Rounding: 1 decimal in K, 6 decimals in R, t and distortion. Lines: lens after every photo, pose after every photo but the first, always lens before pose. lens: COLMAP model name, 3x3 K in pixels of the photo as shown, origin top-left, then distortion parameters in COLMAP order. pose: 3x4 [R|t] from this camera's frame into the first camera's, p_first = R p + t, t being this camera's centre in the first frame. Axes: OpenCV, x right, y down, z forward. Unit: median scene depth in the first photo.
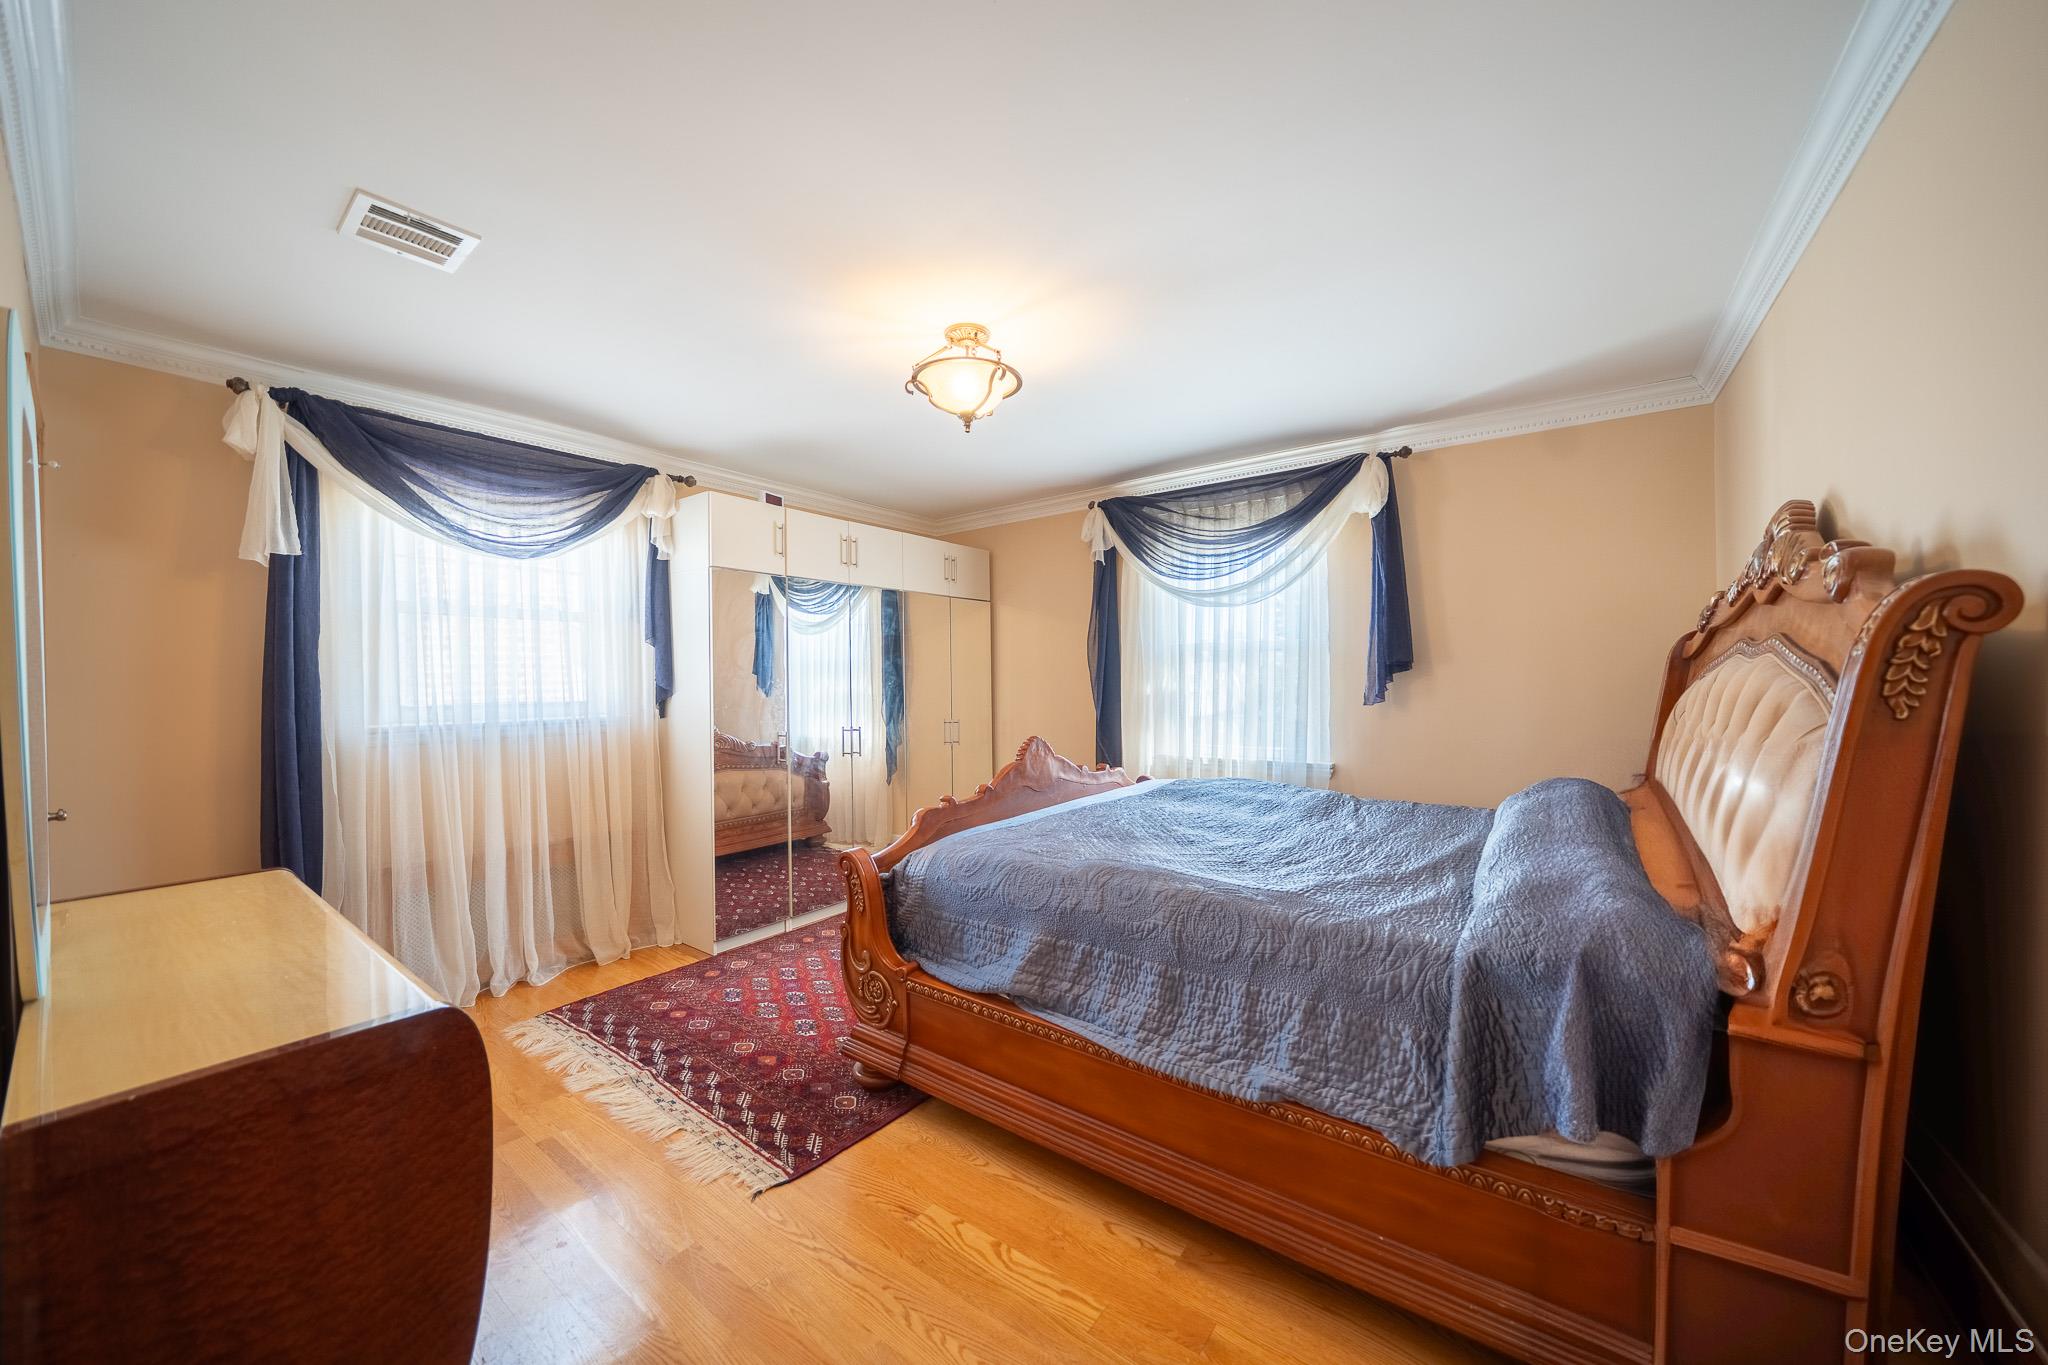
lens RADIAL K [[709.9, 0, 1024.4], [0, 709.9, 694.0], [0, 0, 1]] dist [-0.000349, -0.000007]
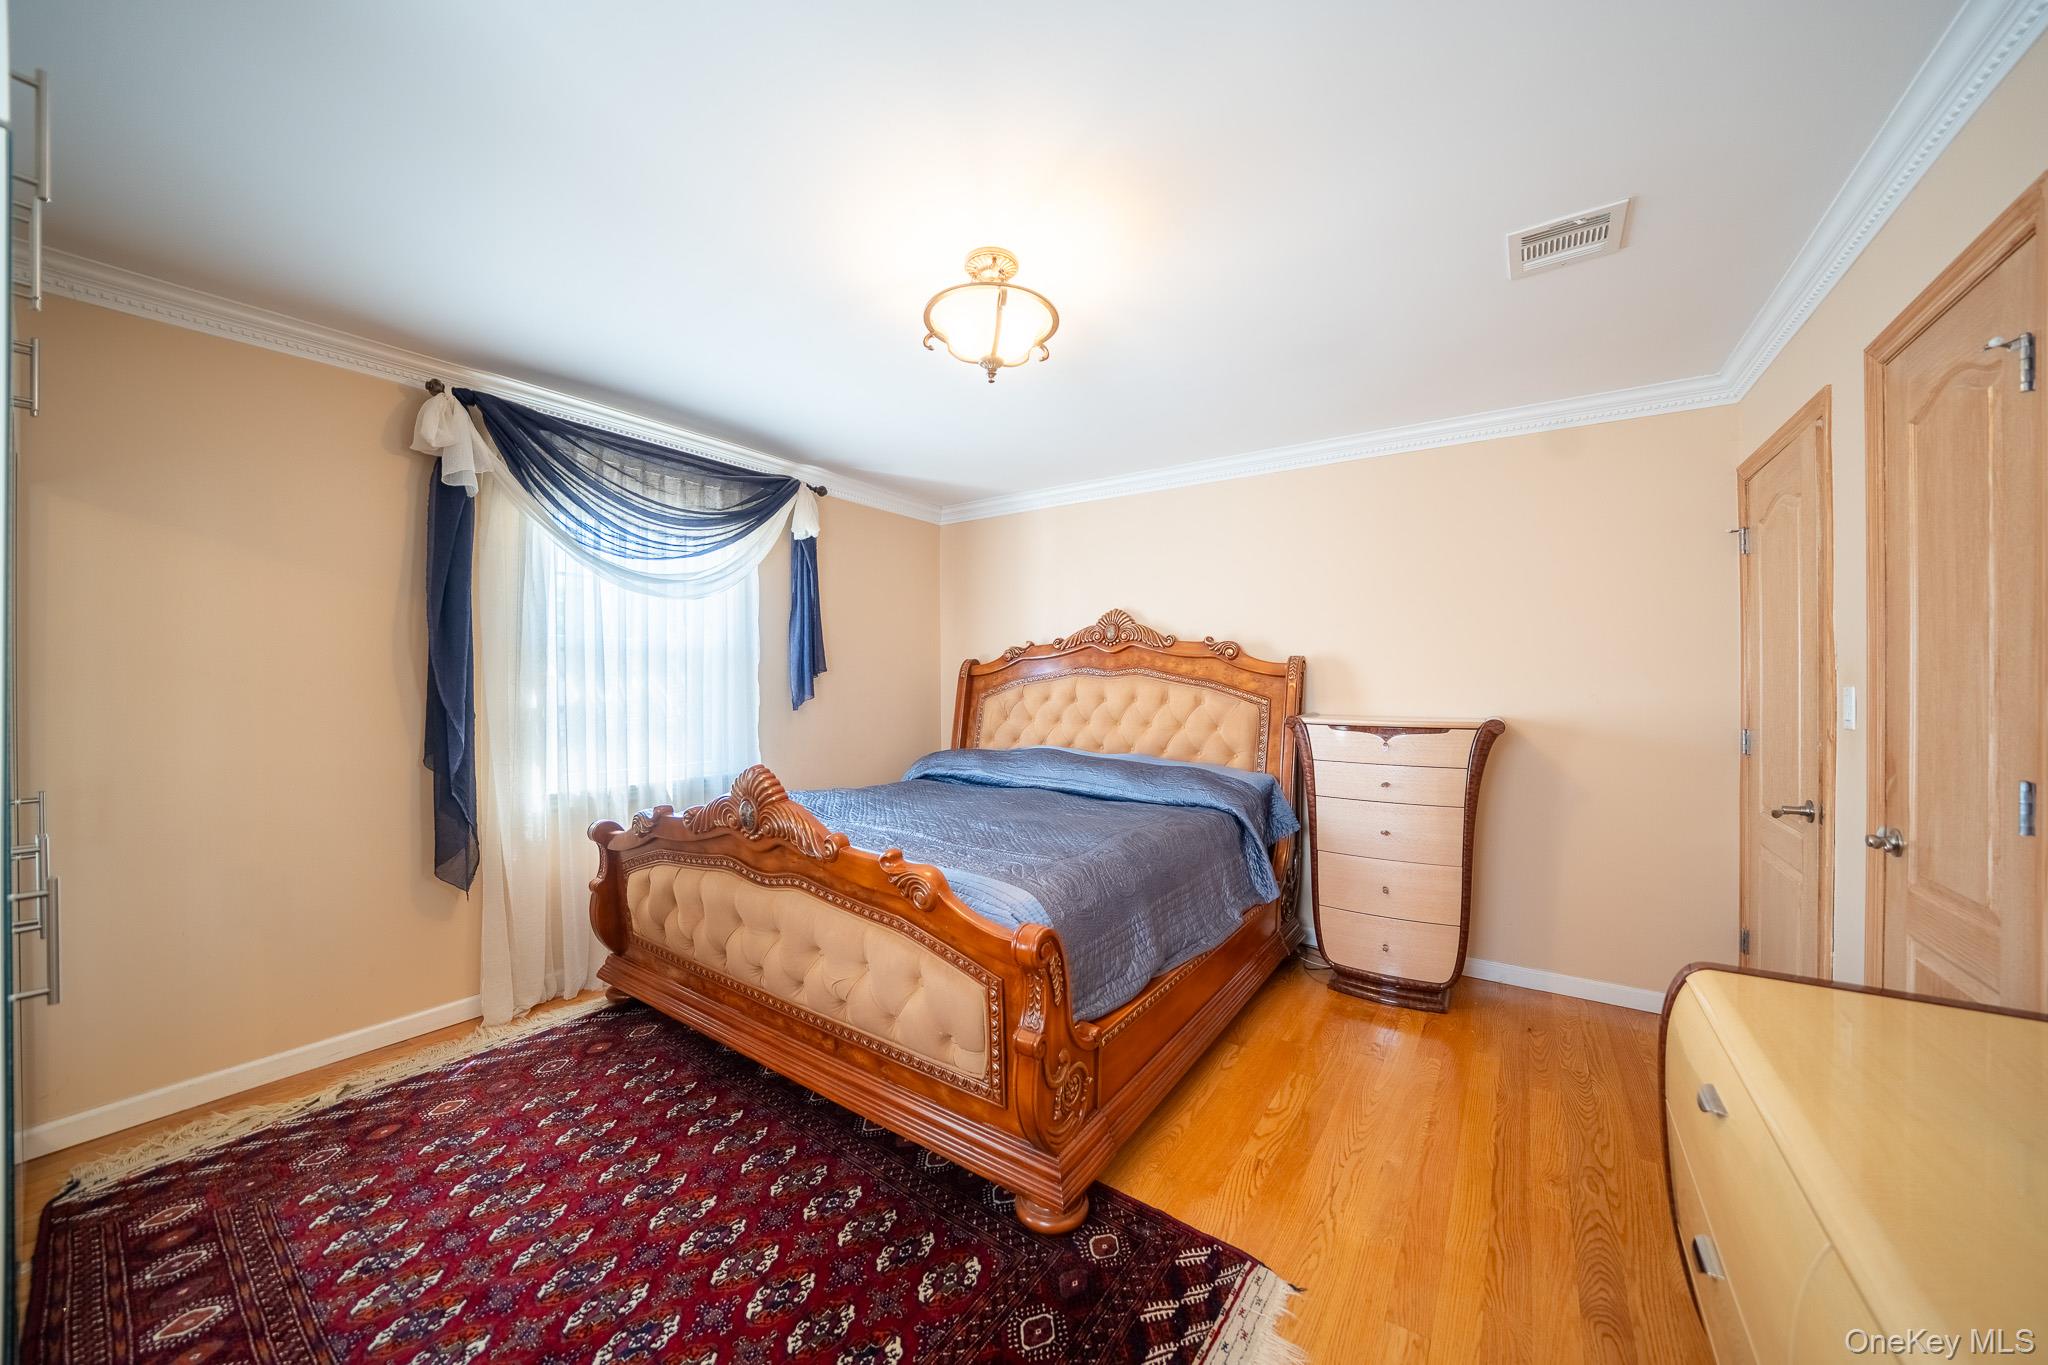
lens RADIAL K [[709.9, 0, 1020.8], [0, 709.9, 682.7], [0, 0, 1]] dist [-0.000349, -0.000007]
pose [[-0.009320, 0.000897, 0.999956, -0.582052], [0.024799, 0.999692, -0.000666, -0.014205], [-0.999649, 0.024792, -0.009339, 0.625450]]
